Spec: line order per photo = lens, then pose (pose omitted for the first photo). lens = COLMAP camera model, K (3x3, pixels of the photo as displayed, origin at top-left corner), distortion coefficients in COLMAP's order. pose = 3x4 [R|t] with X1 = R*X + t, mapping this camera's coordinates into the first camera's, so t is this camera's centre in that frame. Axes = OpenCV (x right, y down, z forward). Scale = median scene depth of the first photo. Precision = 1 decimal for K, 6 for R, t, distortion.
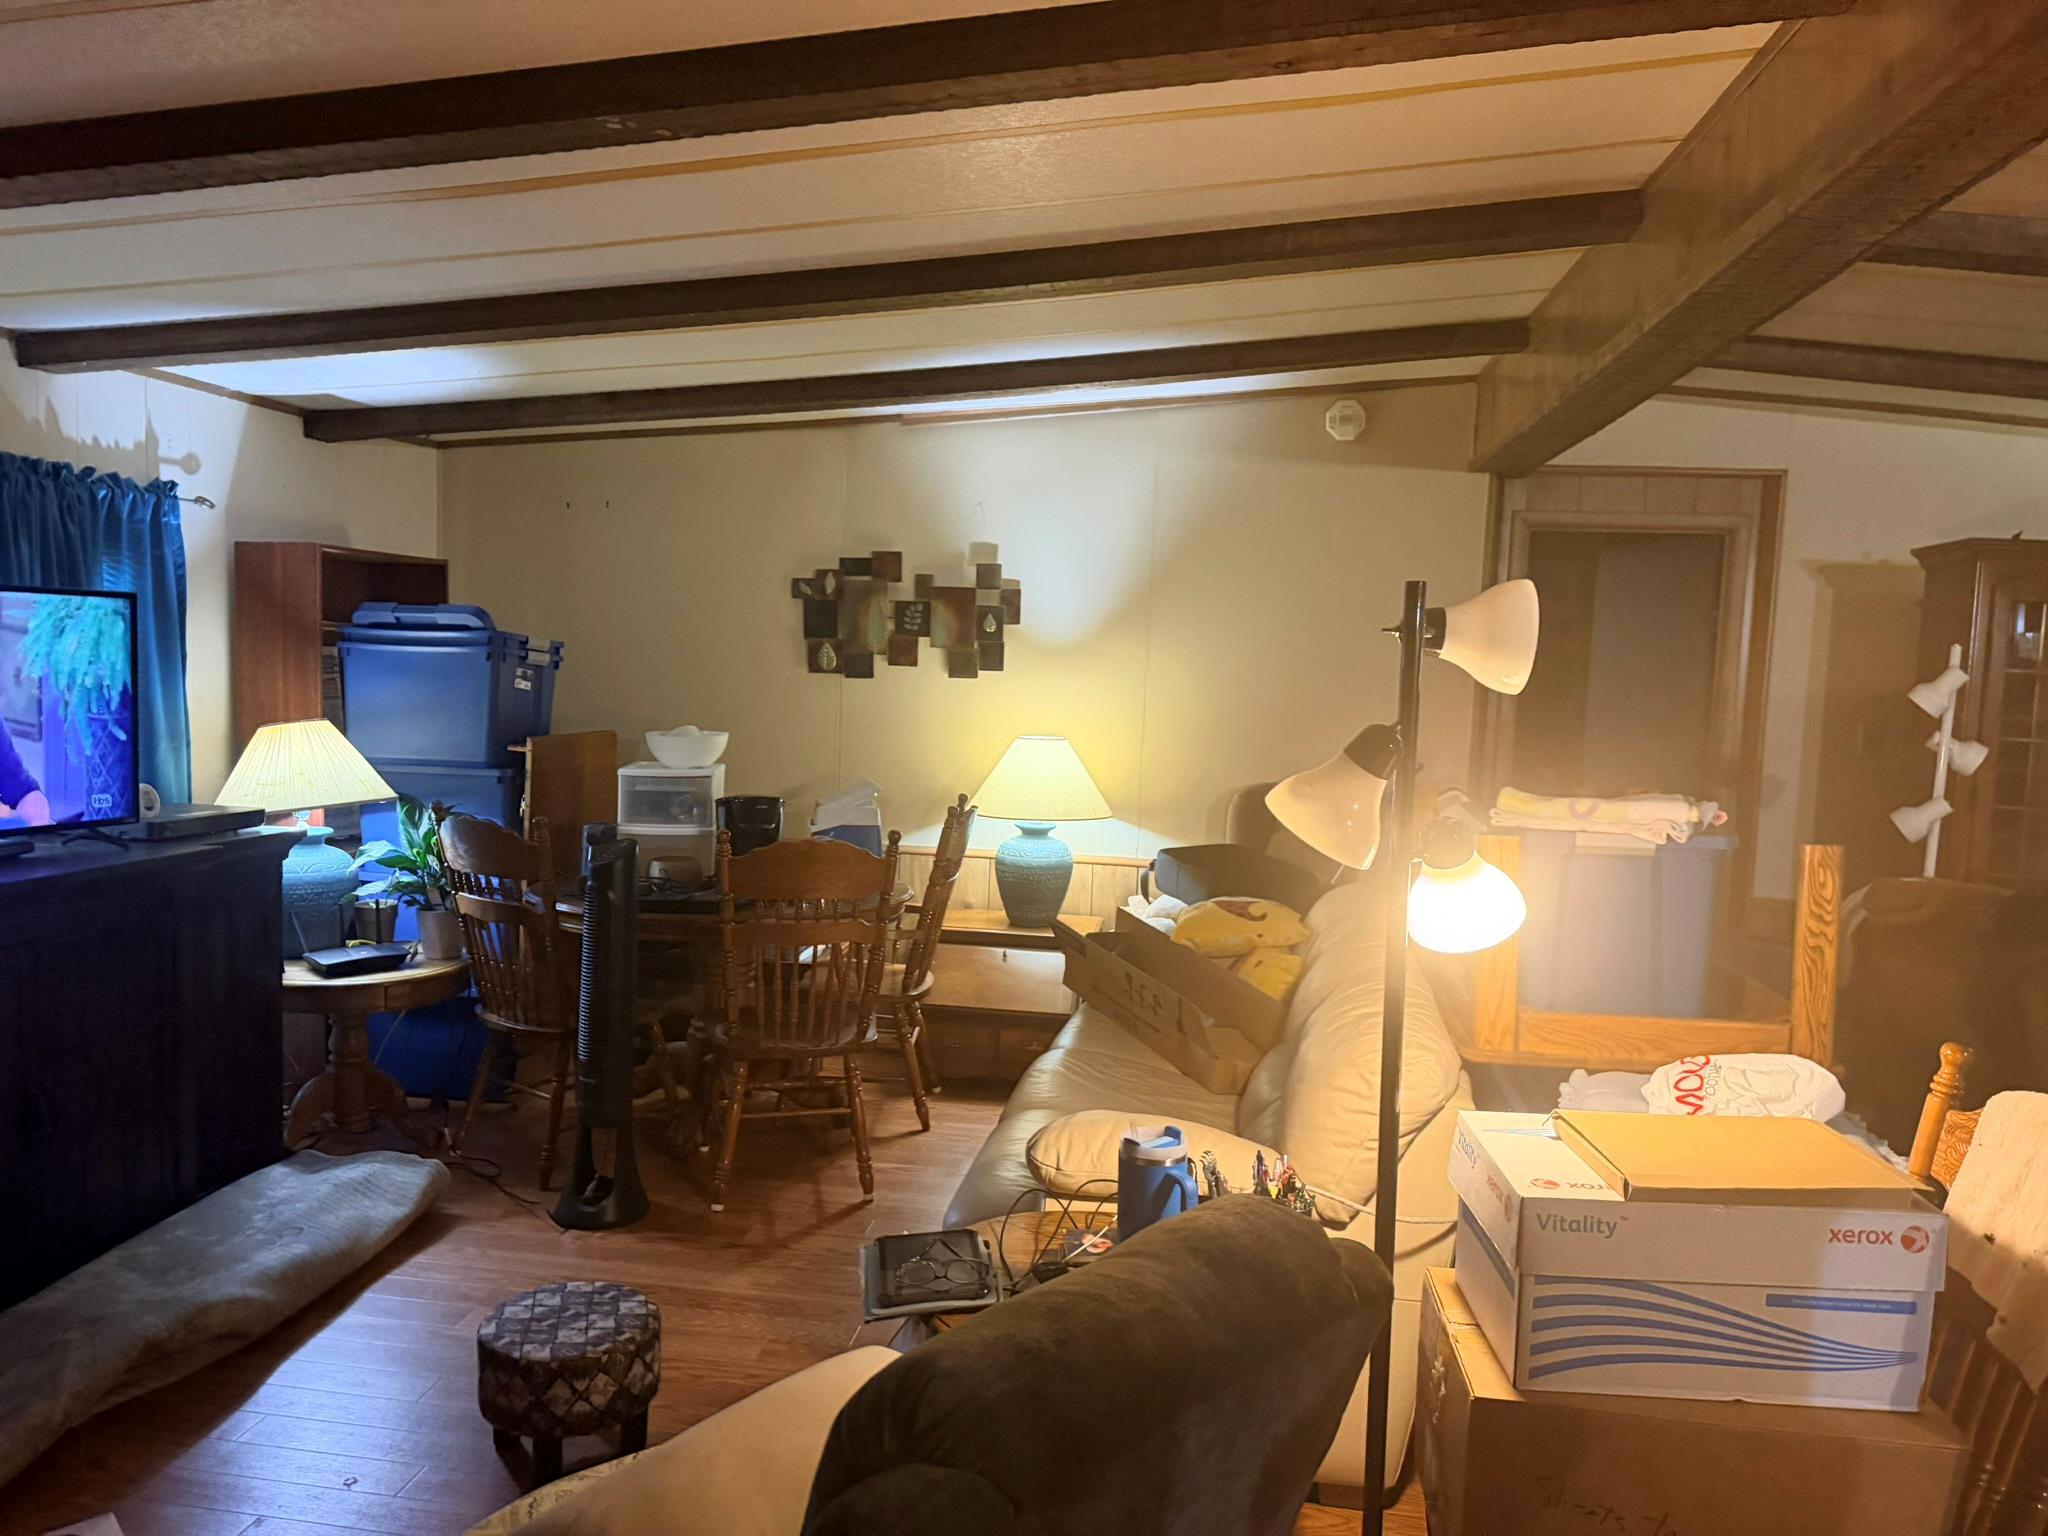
lens RADIAL K [[1430.3, 0, 1024.4], [0, 1430.3, 772.6], [0, 0, 1]] dist [0.017408, -0.032365]
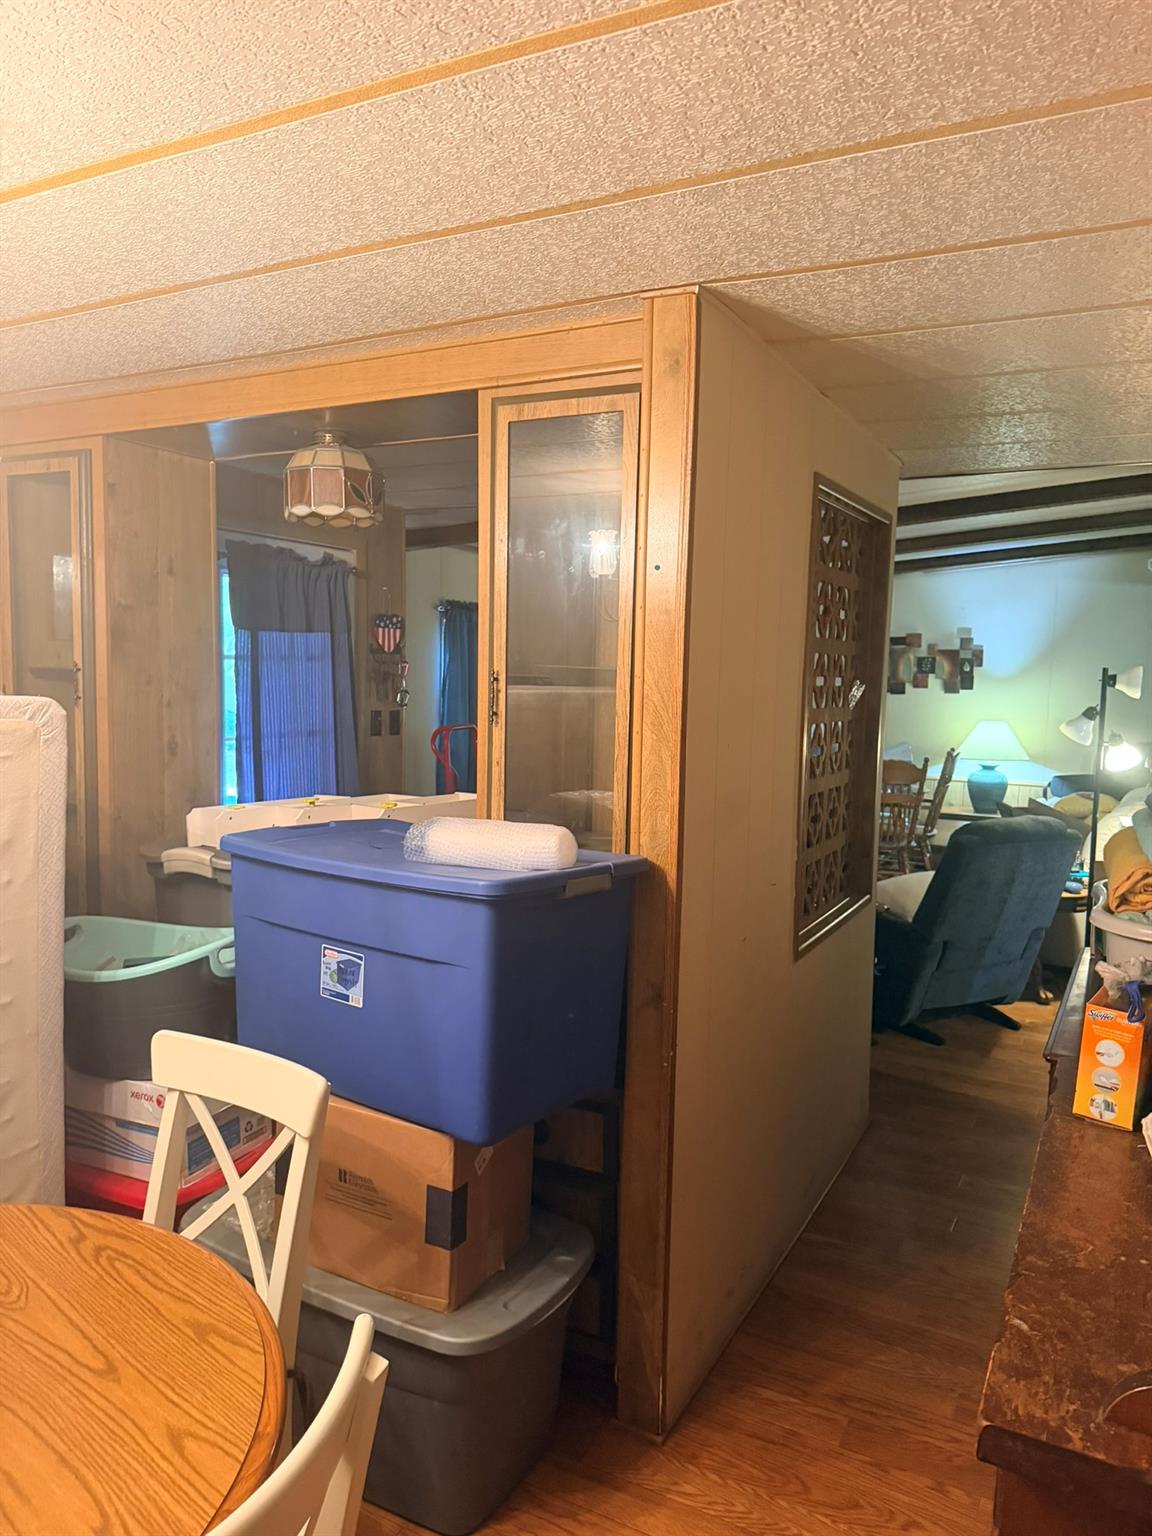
lens RADIAL K [[1072.7, 0, 548.2], [0, 1072.7, 789.8], [0, 0, 1]] dist [0.017408, -0.032365]
pose [[0.929946, 0.021485, -0.367069, -0.012976], [-0.013057, 0.999591, 0.025427, 0.040505], [0.367465, -0.018853, 0.929846, -0.661924]]
